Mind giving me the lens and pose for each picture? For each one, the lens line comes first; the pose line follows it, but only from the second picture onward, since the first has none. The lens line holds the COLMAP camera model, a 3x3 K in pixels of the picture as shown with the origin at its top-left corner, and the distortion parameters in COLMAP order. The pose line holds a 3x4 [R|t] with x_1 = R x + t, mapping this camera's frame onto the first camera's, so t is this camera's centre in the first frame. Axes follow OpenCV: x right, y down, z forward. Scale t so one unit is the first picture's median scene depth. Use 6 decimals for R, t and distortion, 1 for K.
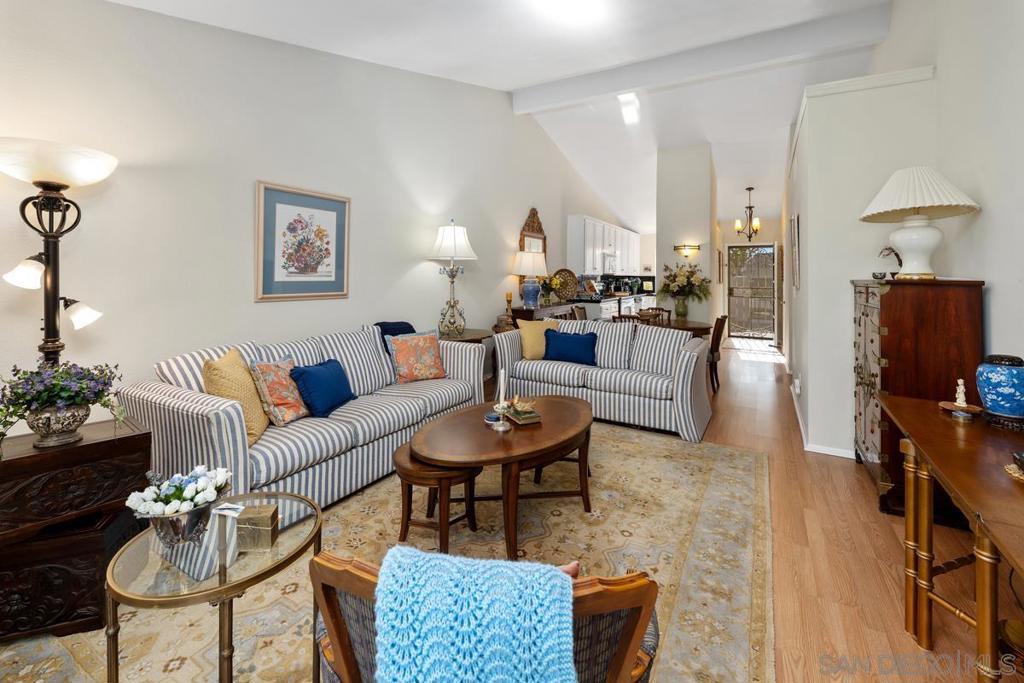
lens RADIAL K [[429.6, 0, 506.8], [0, 429.6, 272.8], [0, 0, 1]] dist [0.001126, 0.000062]
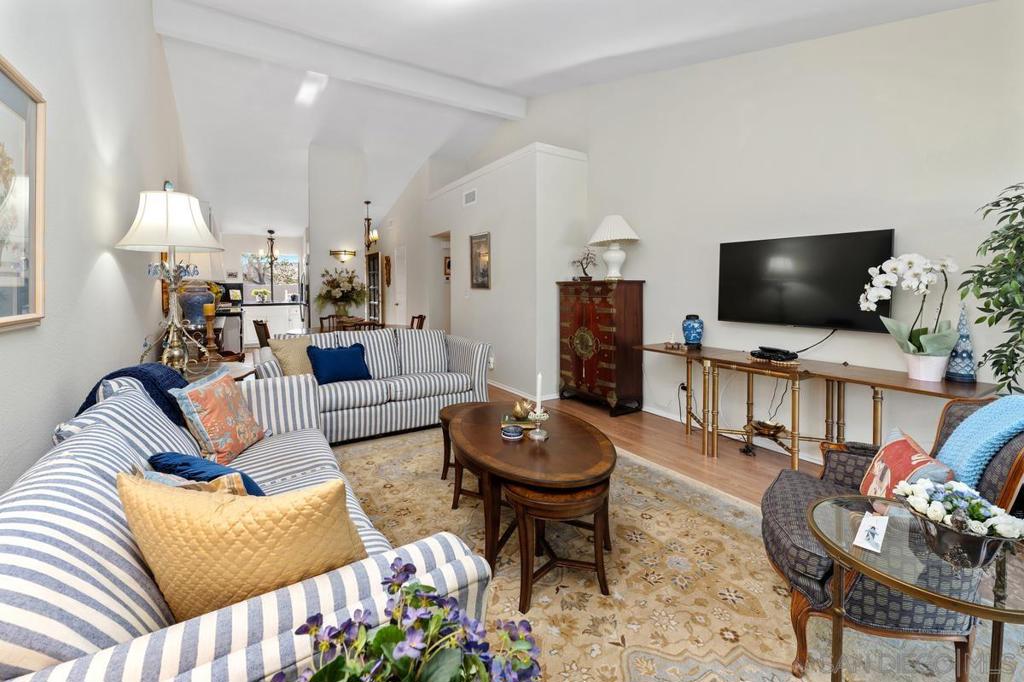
lens RADIAL K [[426.1, 0, 510.9], [0, 426.1, 298.0], [0, 0, 1]] dist [-0.000577, 0.000008]
pose [[0.454713, -0.033351, 0.890013, -0.283707], [-0.000070, 0.999297, 0.037482, 0.008160], [-0.890638, -0.017106, 0.454391, 0.209766]]
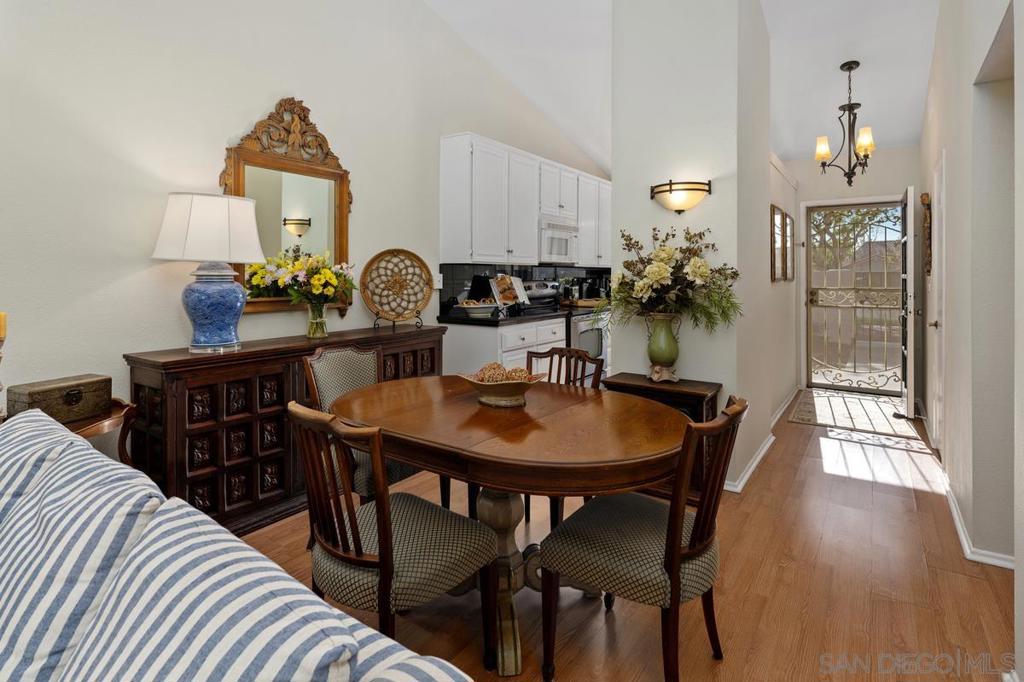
lens RADIAL K [[523.4, 0, 511.9], [0, 523.4, 275.7], [0, 0, 1]] dist [0.001946, 0.000259]
pose [[0.997568, -0.005874, -0.069459, 0.300536], [0.006536, 0.999935, 0.009303, 0.014931], [0.069400, -0.009734, 0.997541, 0.514922]]
